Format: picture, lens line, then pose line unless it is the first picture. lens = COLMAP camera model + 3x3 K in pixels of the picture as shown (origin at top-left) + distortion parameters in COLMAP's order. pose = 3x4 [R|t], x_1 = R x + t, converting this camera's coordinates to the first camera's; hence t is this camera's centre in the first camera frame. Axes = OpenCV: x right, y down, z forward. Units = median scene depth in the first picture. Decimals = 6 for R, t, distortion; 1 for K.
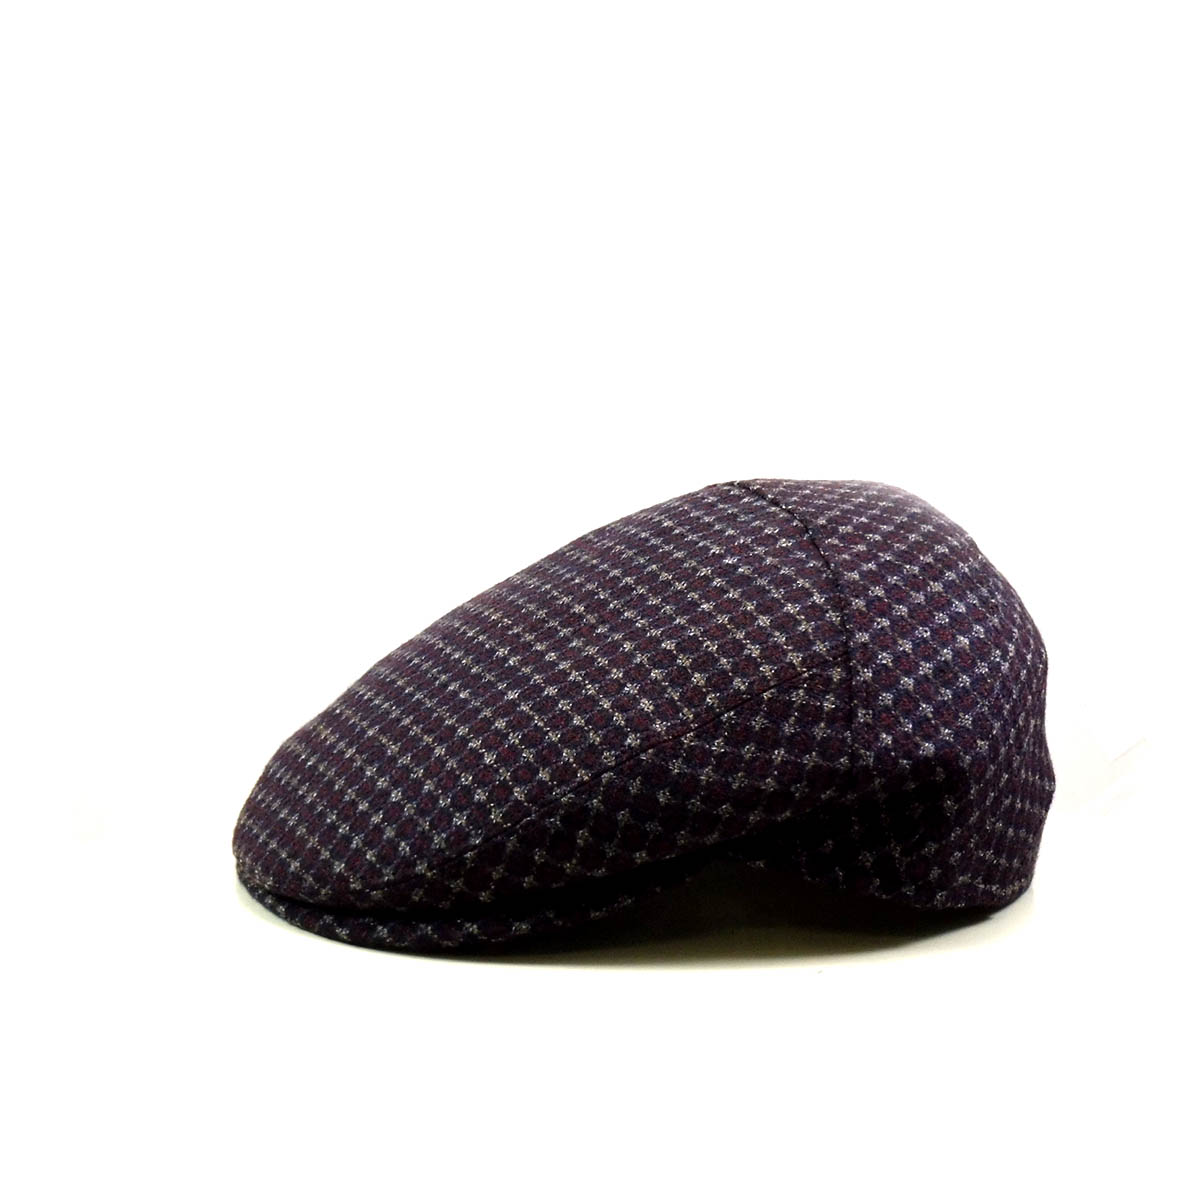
lens RADIAL K [[3826.2, 0, 601.6], [0, 3826.2, 596.0], [0, 0, 1]] dist [0.625608, 0.000000]
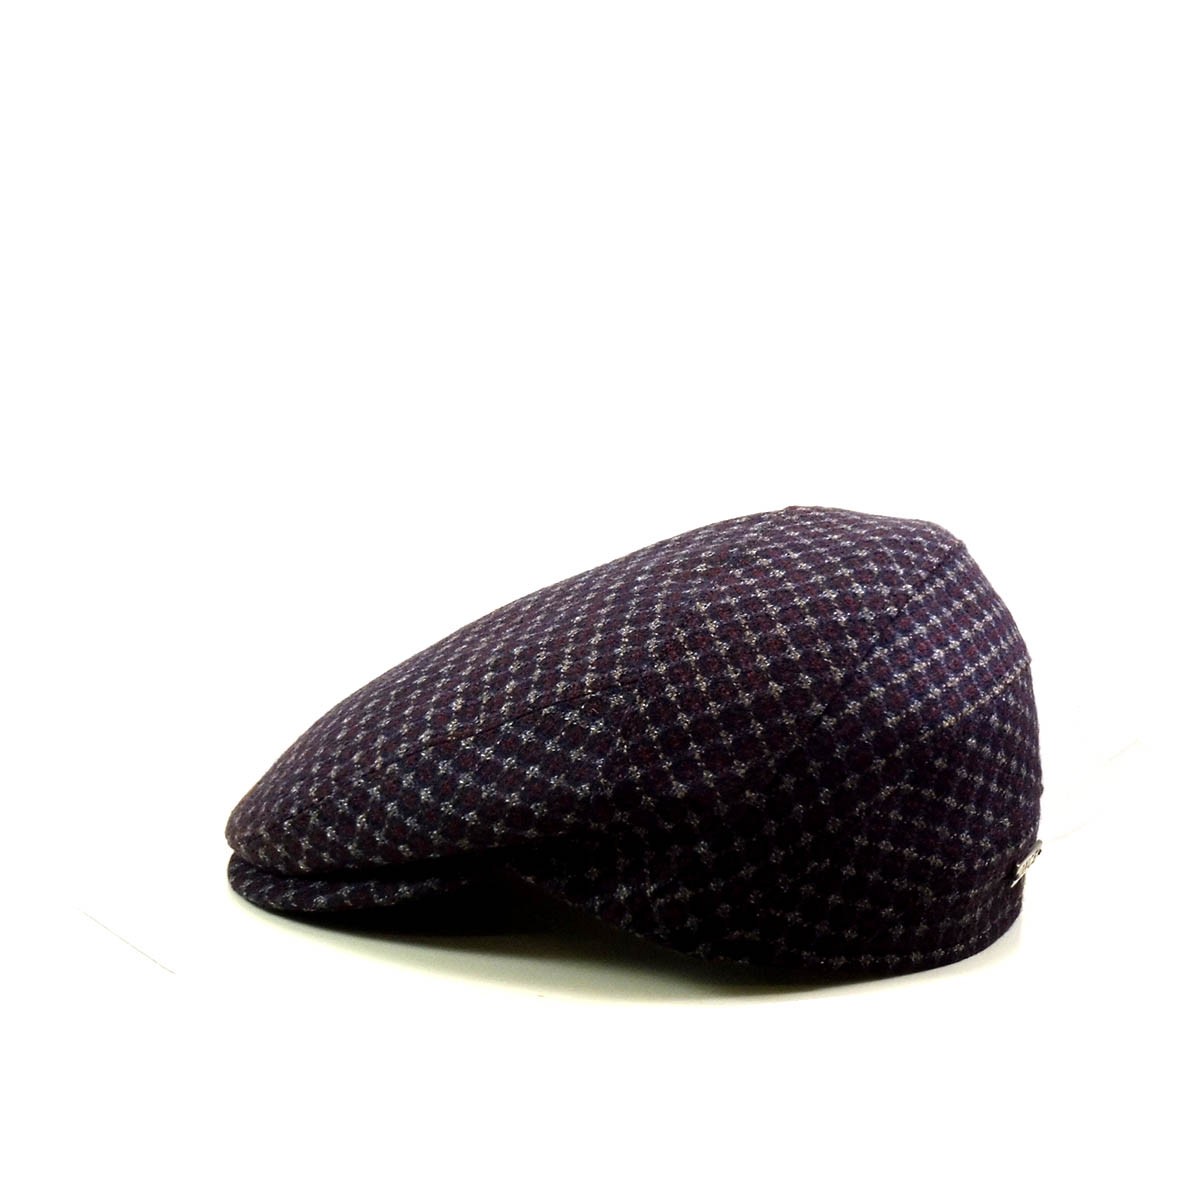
lens RADIAL K [[3826.2, 0, 601.9], [0, 3826.2, 602.2], [0, 0, 1]] dist [0.625608, 0.000000]
pose [[0.803068, 0.126325, -0.582343, 0.621534], [-0.125767, 0.991188, 0.041577, -0.044364], [0.582463, 0.039851, 0.811879, 0.206088]]
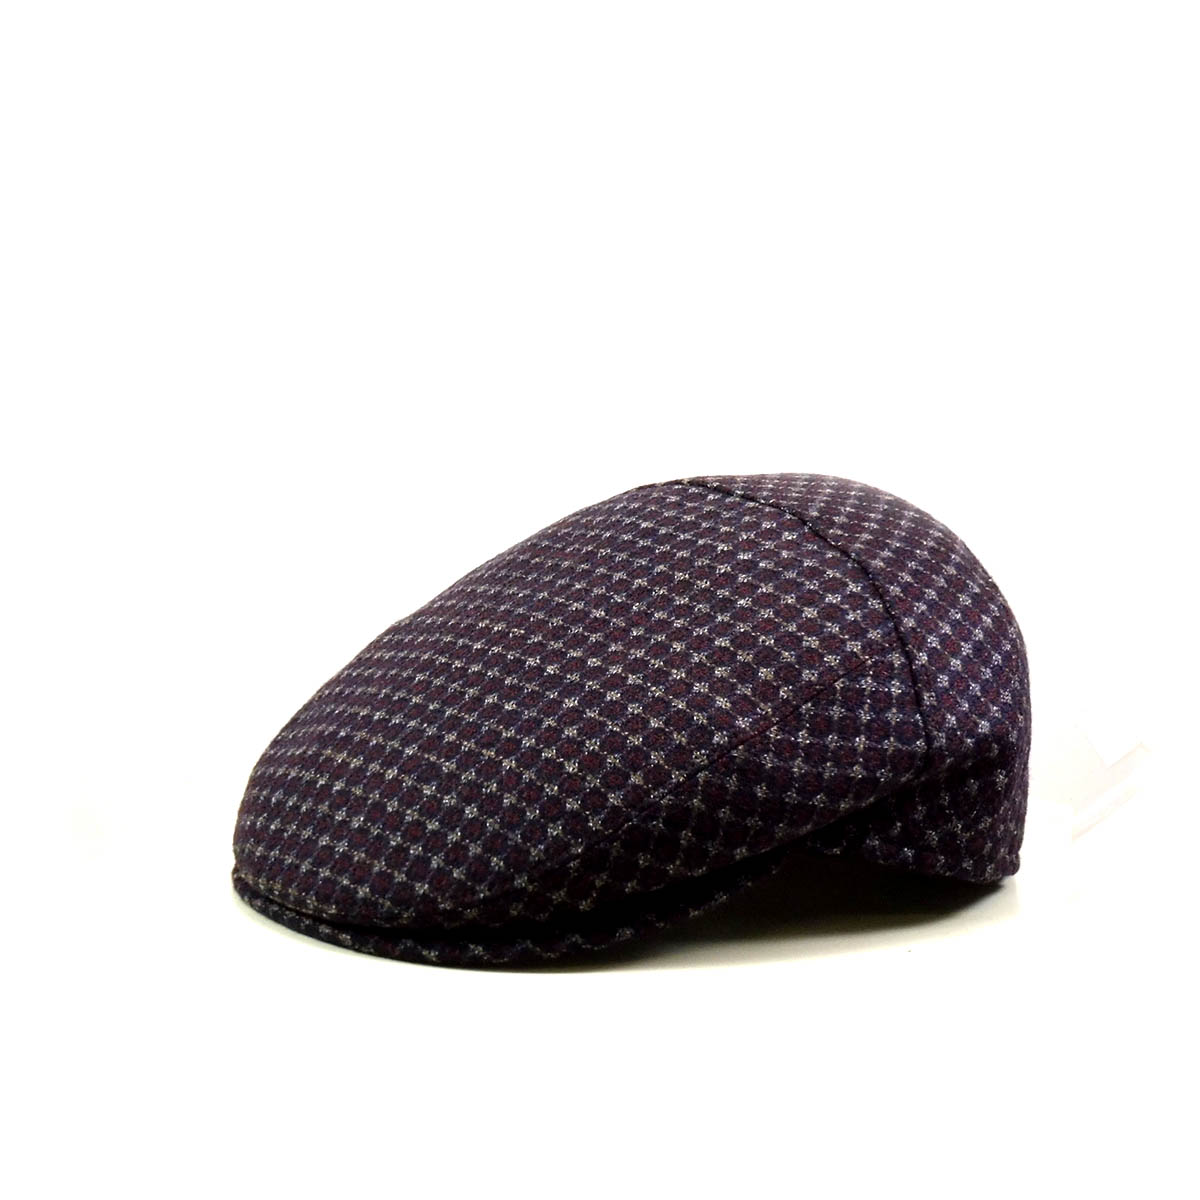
lens RADIAL K [[3826.2, 0, 597.9], [0, 3826.2, 600.1], [0, 0, 1]] dist [0.625608, 0.000000]
pose [[0.956650, -0.061487, 0.284677, -0.304487], [0.061787, 0.998058, 0.007937, -0.008448], [-0.284612, 0.009996, 0.958591, 0.042286]]
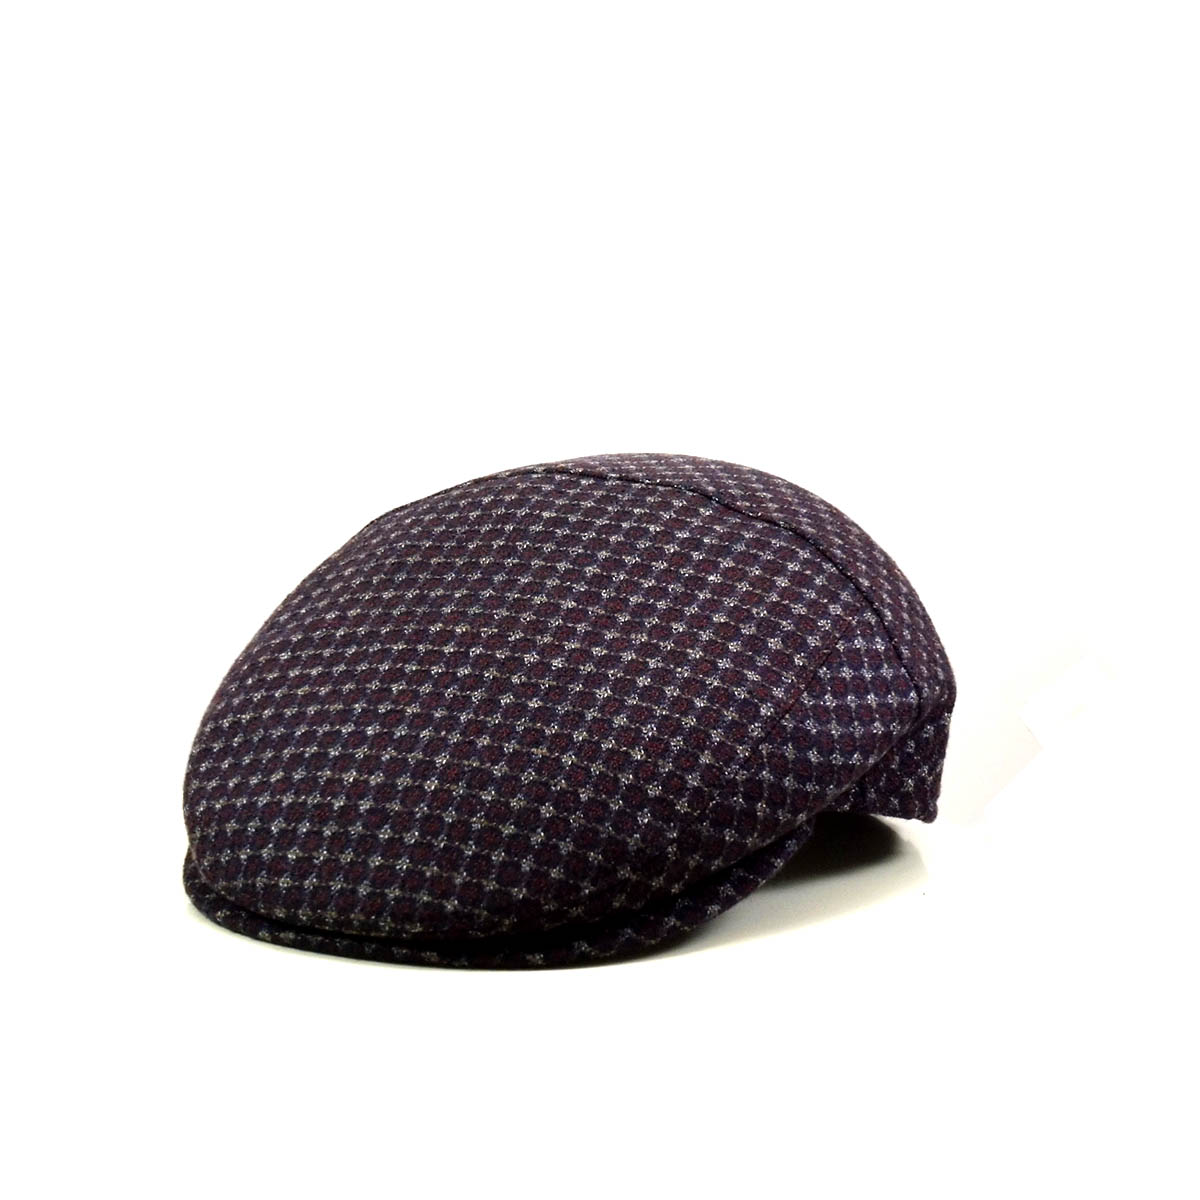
lens RADIAL K [[3826.2, 0, 599.5], [0, 3826.2, 600.9], [0, 0, 1]] dist [0.625608, 0.000000]
pose [[0.726194, -0.148667, 0.671223, -0.705324], [0.147446, 0.987300, 0.059152, -0.058228], [-0.671492, 0.056013, 0.738892, 0.264449]]
